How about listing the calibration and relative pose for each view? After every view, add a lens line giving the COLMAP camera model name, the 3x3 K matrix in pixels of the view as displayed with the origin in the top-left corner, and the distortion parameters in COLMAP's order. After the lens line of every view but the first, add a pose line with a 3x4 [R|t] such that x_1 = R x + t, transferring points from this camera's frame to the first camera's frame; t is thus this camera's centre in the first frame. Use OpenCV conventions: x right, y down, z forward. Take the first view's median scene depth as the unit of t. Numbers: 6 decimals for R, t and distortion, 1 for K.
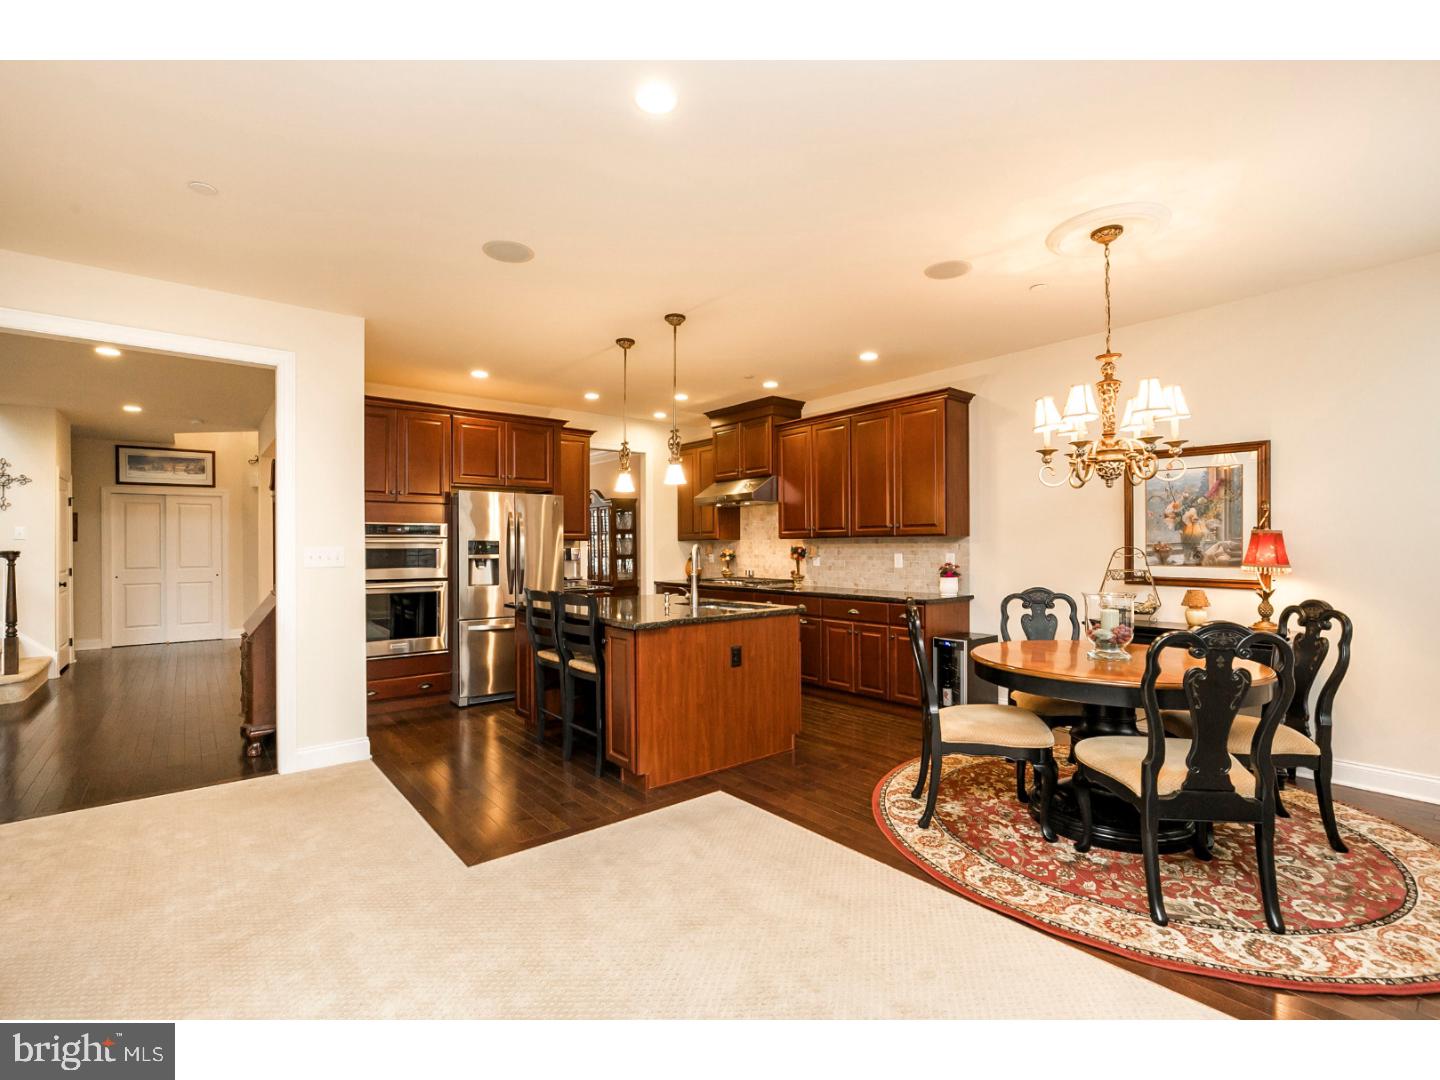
lens RADIAL K [[641.9, 0, 719.6], [0, 641.9, 544.4], [0, 0, 1]] dist [-0.001506, -0.000352]
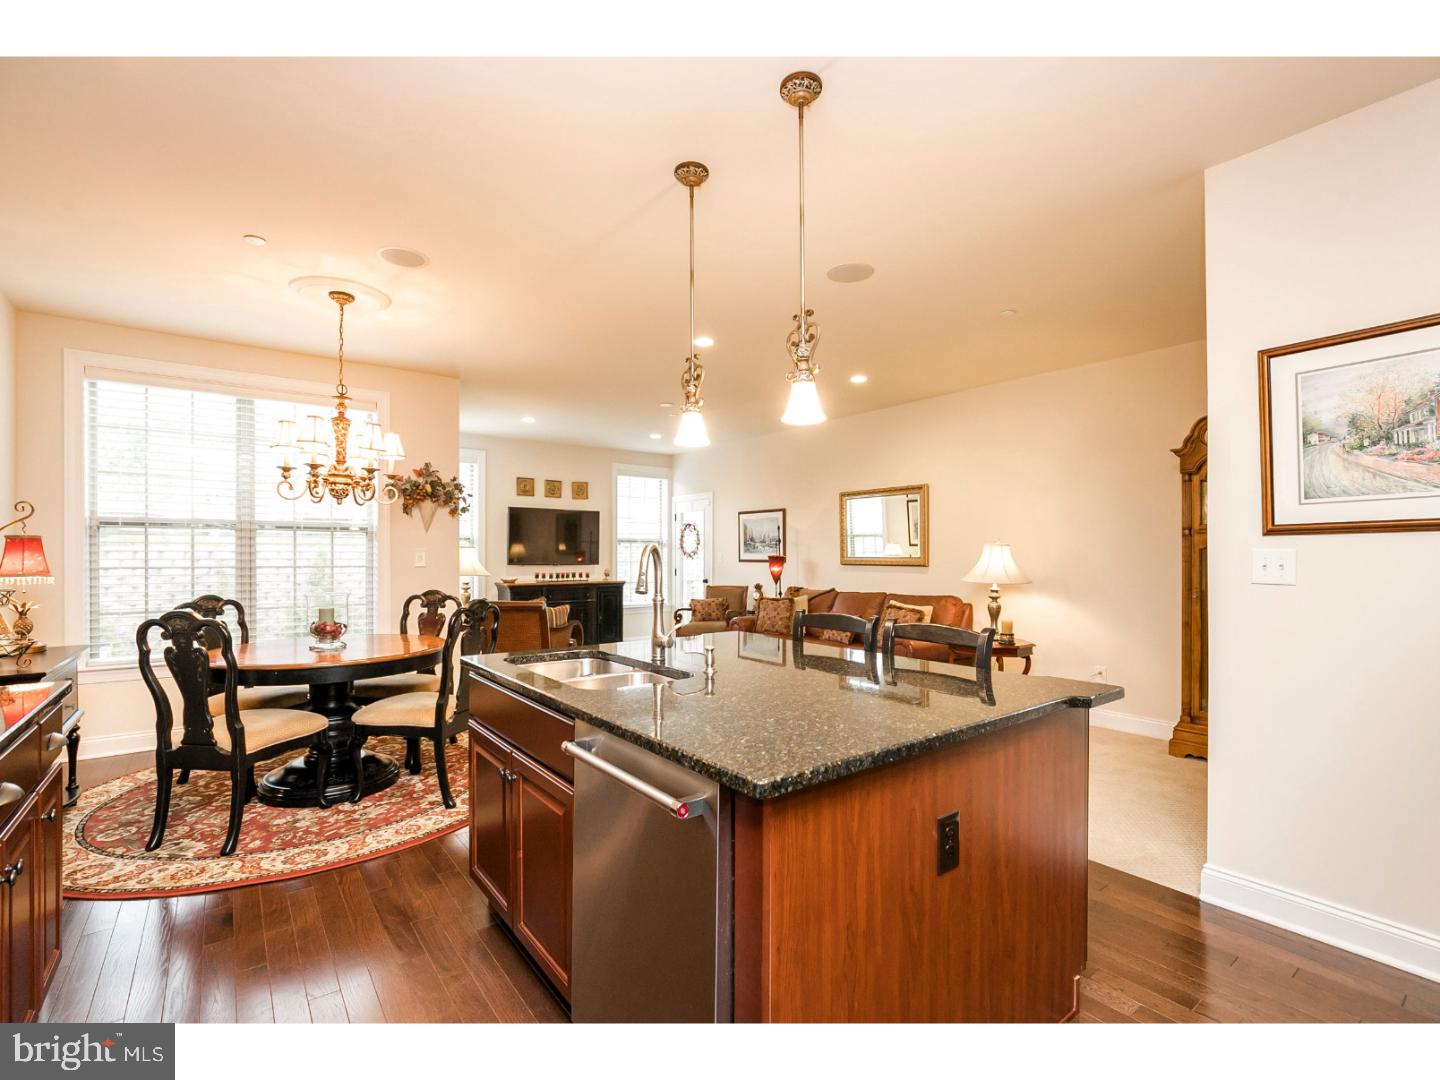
lens RADIAL K [[649.1, 0, 720.1], [0, 649.1, 553.5], [0, 0, 1]] dist [-0.001078, 0.000074]
pose [[-0.998887, 0.005387, 0.046855, -0.093845], [0.005083, 0.999965, -0.006588, 0.008556], [-0.046889, -0.006342, -0.998880, 1.201953]]
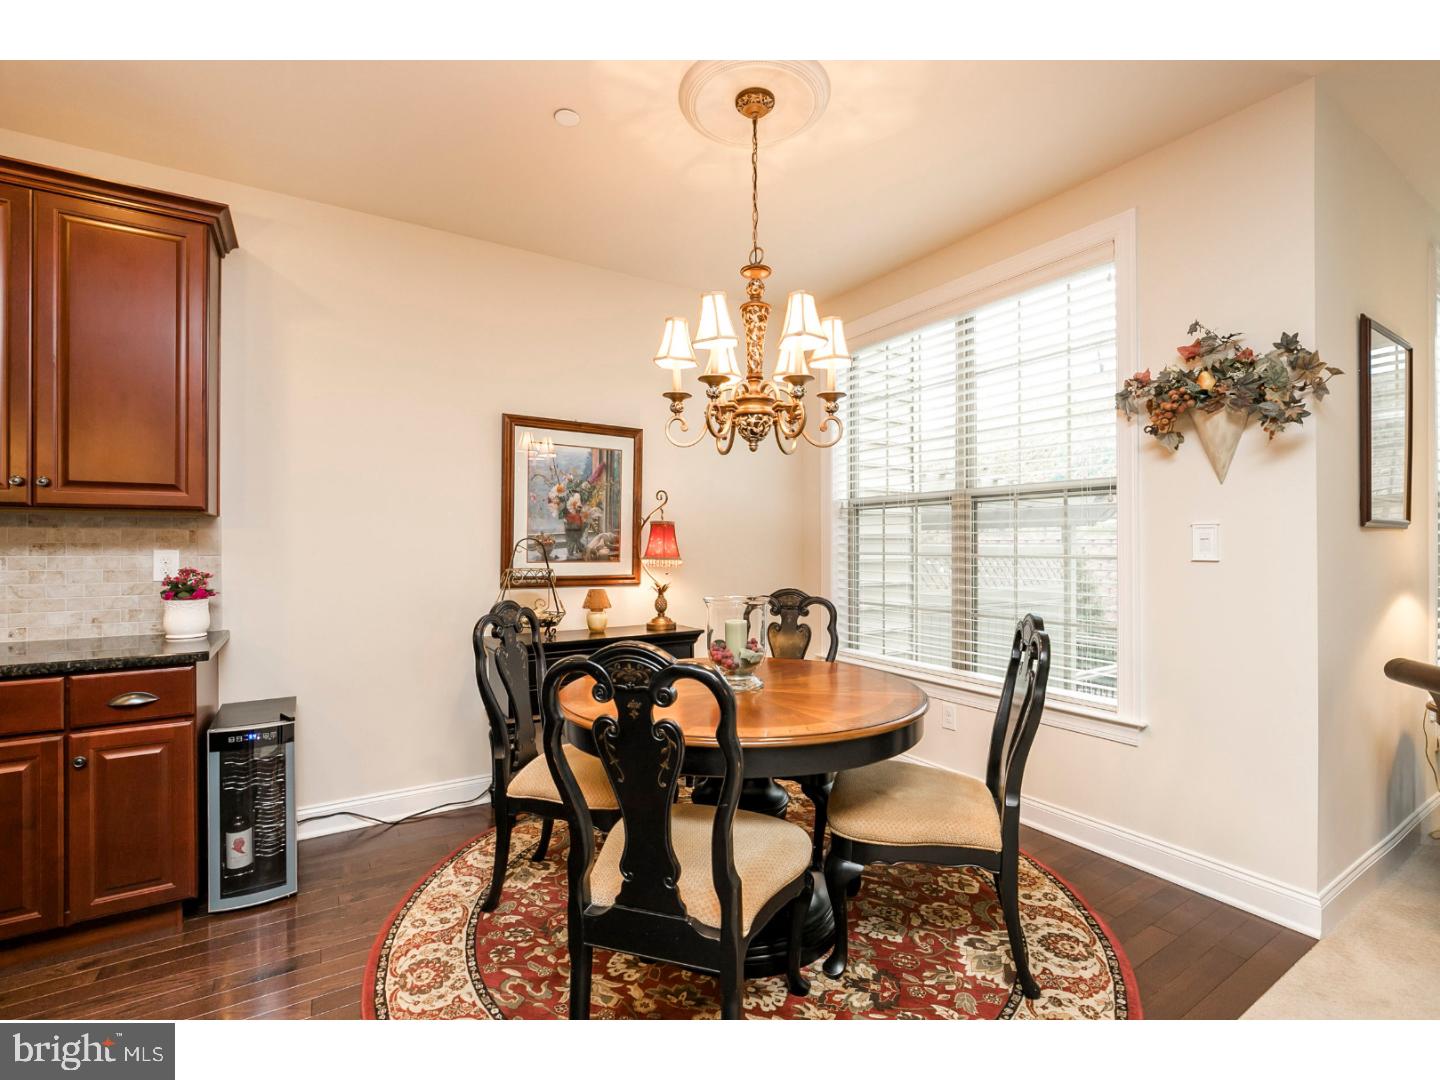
lens RADIAL K [[652.6, 0, 715.8], [0, 652.6, 545.3], [0, 0, 1]] dist [-0.003351, 0.000290]
pose [[0.128353, 0.005401, 0.991714, -0.071578], [-0.002332, 0.999984, -0.005145, 0.011839], [-0.991726, -0.001652, 0.128363, 0.512966]]
